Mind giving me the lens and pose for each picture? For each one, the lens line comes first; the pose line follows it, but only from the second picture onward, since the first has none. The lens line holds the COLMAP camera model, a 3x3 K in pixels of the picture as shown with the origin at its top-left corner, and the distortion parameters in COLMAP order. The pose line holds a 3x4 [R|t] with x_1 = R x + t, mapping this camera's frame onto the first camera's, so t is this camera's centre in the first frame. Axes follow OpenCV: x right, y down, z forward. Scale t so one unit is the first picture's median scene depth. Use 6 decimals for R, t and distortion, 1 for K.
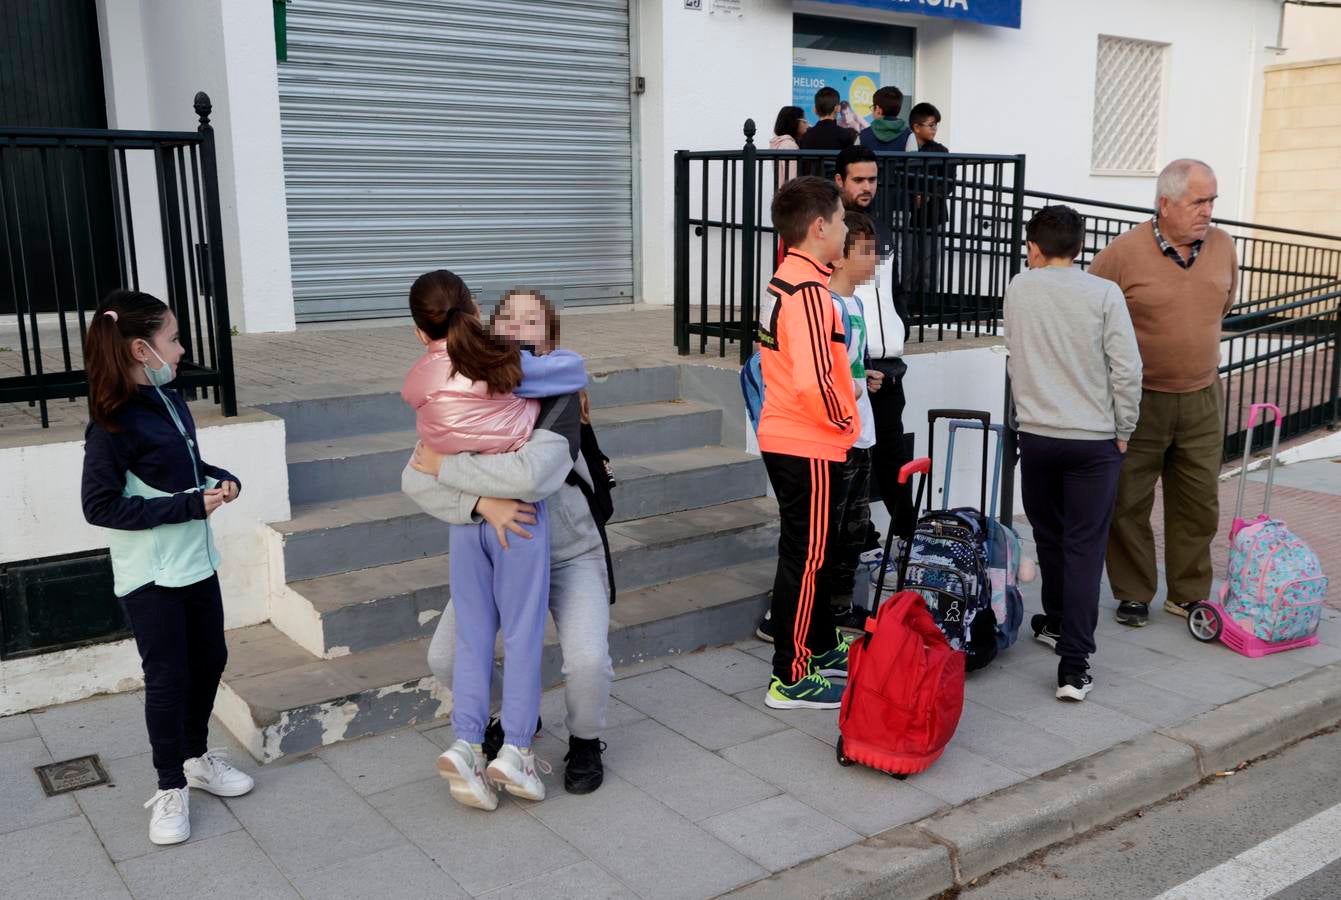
lens RADIAL K [[1183.6, 0, 670.5], [0, 1183.6, 450.0], [0, 0, 1]] dist [0.023130, 0.000544]
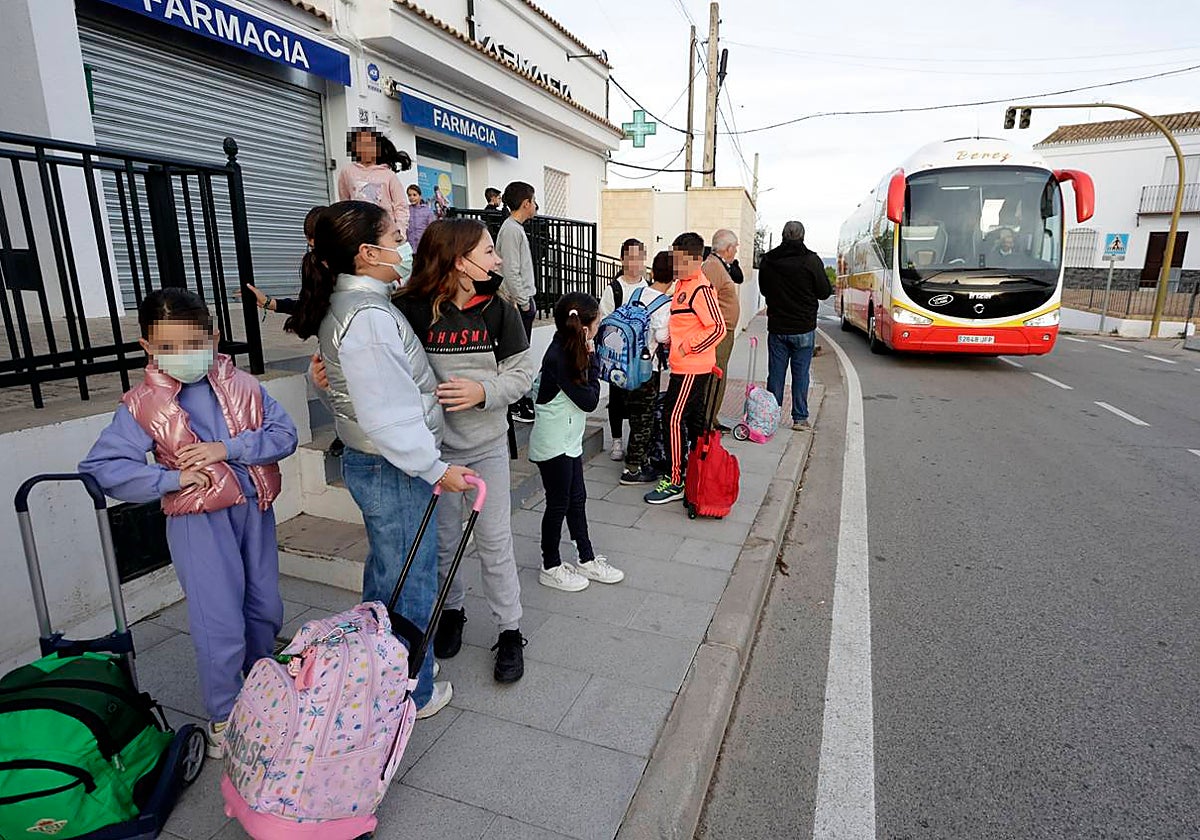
lens RADIAL K [[586.9, 0, 600.0], [0, 586.9, 420.0], [0, 0, 1]] dist [-0.000677, -0.000684]
pose [[0.831404, -0.118399, 0.542908, -0.418418], [0.073840, 0.991912, 0.103243, -0.019592], [-0.550740, -0.045748, 0.833422, 0.190344]]
